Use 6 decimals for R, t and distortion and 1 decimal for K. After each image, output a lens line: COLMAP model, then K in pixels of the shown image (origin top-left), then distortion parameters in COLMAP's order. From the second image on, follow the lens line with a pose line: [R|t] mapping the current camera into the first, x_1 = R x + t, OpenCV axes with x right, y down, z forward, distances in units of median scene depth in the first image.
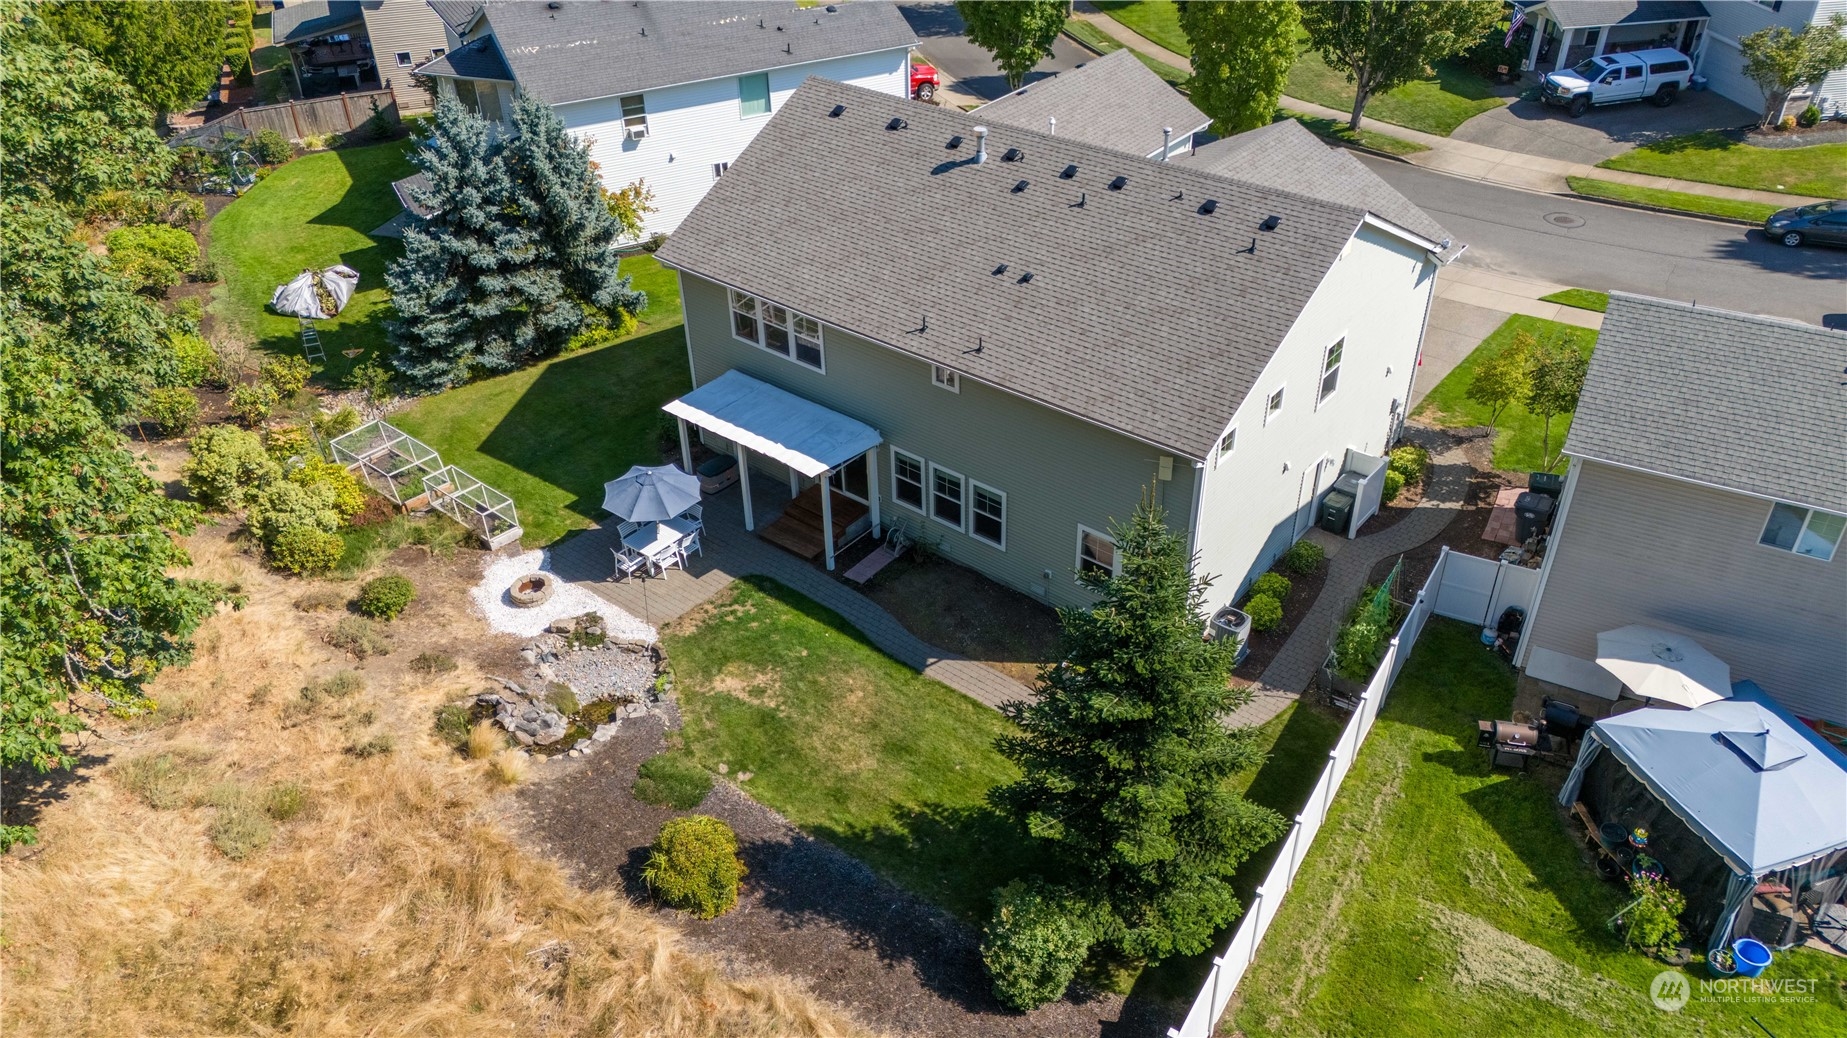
lens RADIAL K [[1382.3, 0, 923.5], [0, 1382.3, 519.0], [0, 0, 1]] dist [0.075721, -0.072559]
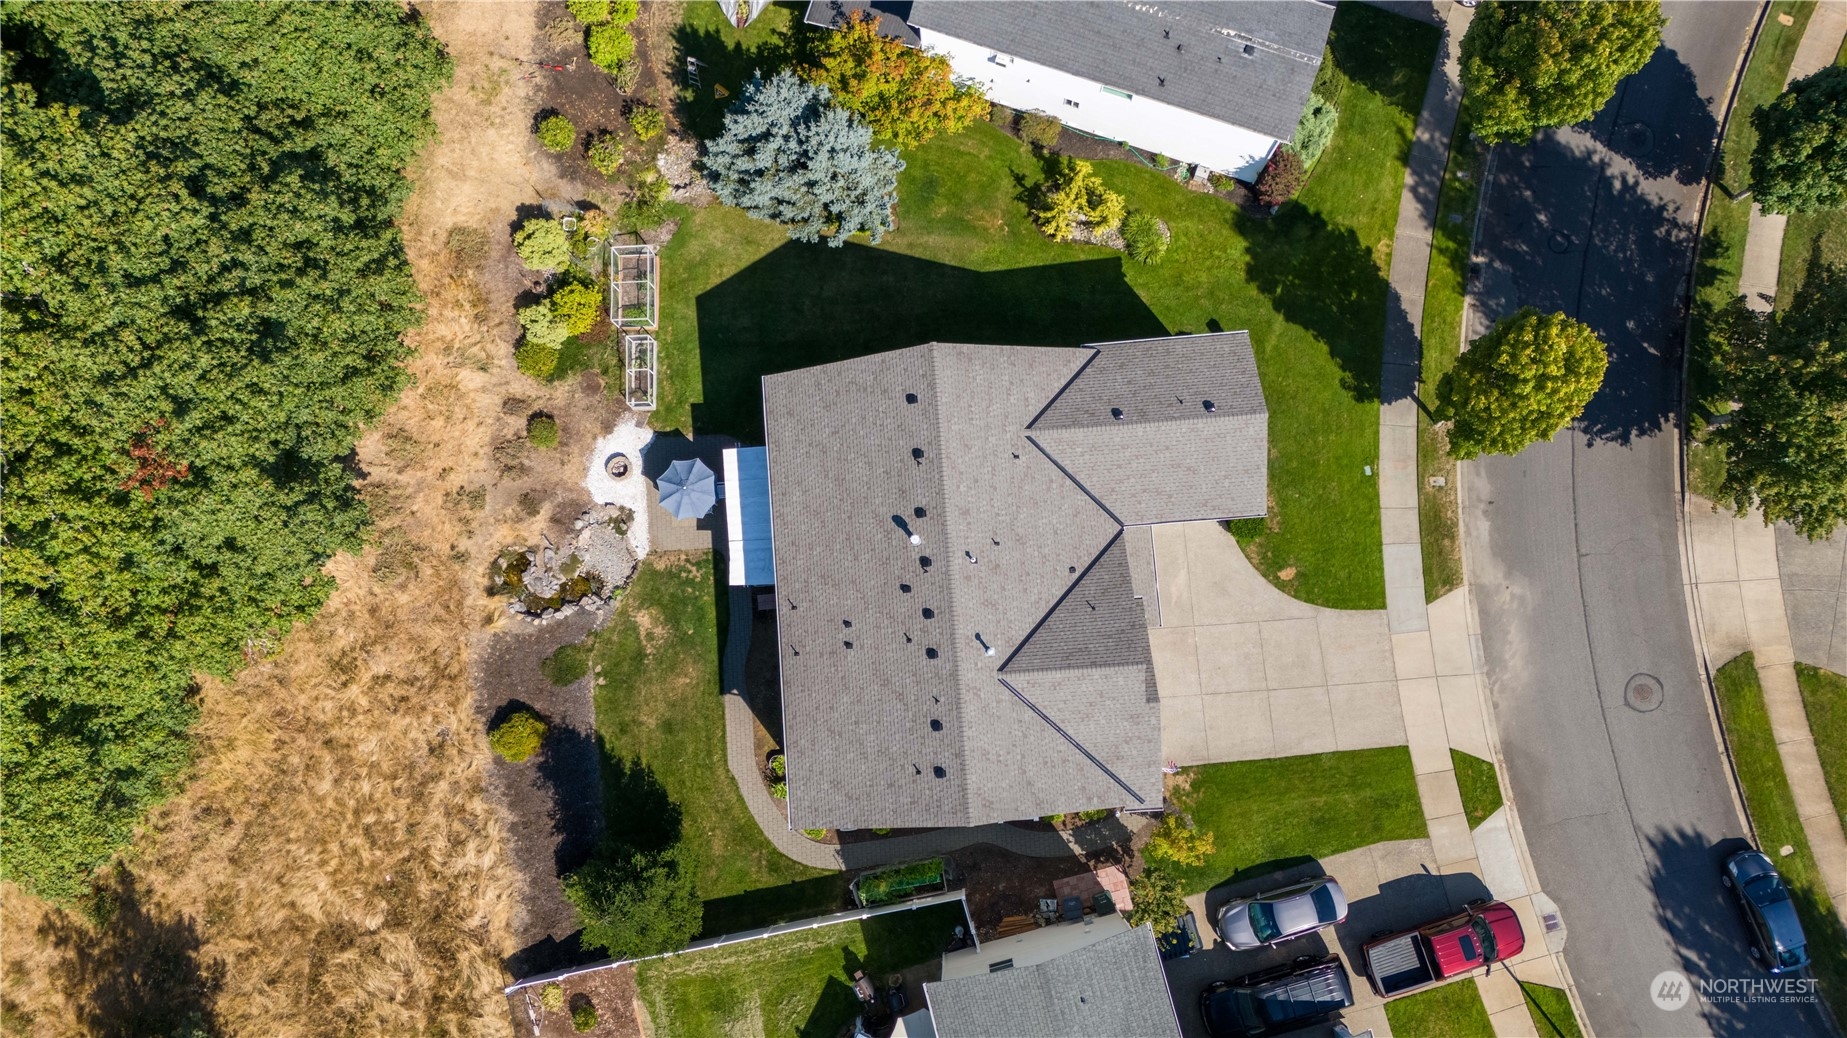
lens RADIAL K [[1382.3, 0, 923.5], [0, 1382.3, 519.0], [0, 0, 1]] dist [0.075721, -0.072559]
pose [[0.682038, 0.726075, -0.087399, 0.155977], [-0.396895, 0.467876, 0.789662, -1.409362], [0.614246, -0.503892, 0.607285, 0.196588]]
